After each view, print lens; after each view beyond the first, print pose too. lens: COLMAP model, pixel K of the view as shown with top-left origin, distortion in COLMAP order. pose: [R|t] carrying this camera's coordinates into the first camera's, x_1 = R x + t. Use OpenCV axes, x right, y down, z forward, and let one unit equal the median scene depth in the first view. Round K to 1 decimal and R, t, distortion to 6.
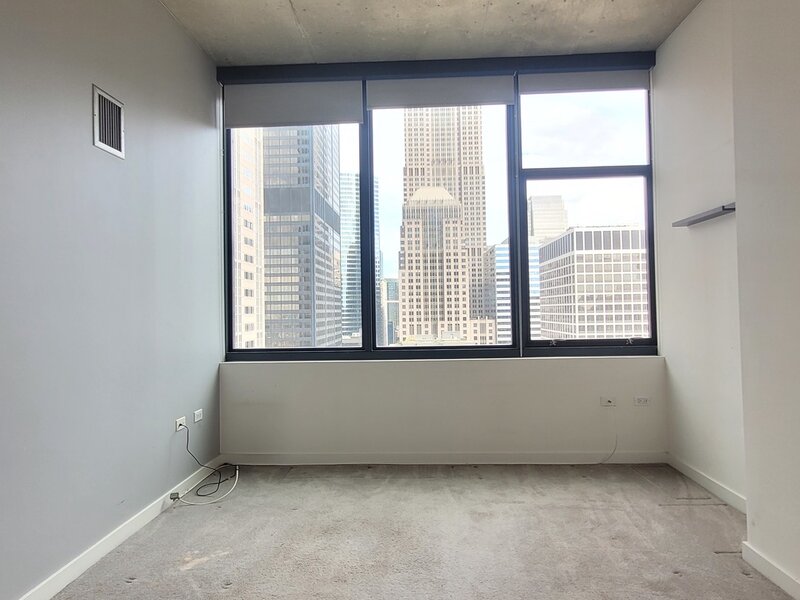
lens RADIAL K [[502.3, 0, 394.2], [0, 502.3, 297.5], [0, 0, 1]] dist [-0.004471, 0.000817]
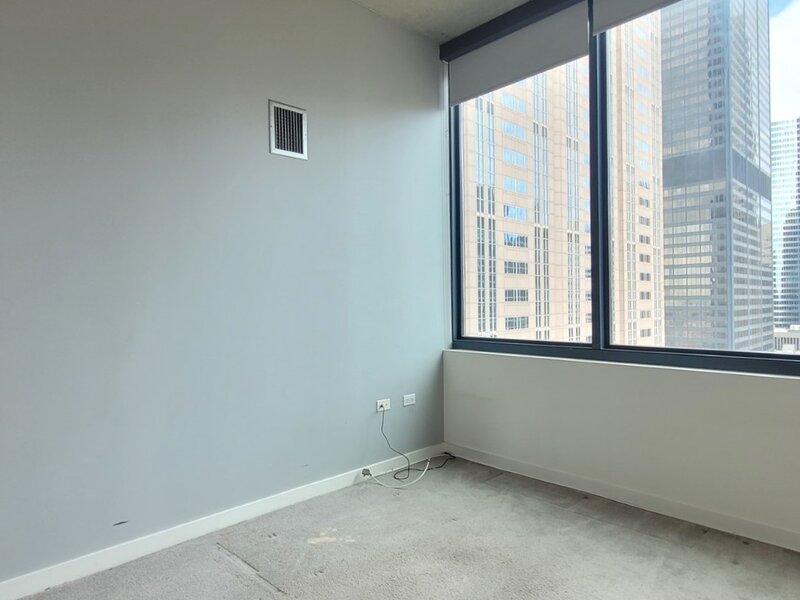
lens RADIAL K [[502.3, 0, 387.9], [0, 502.3, 300.0], [0, 0, 1]] dist [-0.004471, 0.000817]
pose [[0.720475, 0.008049, -0.693434, 0.247256], [0.015584, 0.999492, 0.027793, 0.003753], [0.693306, -0.030831, 0.719983, 0.214889]]
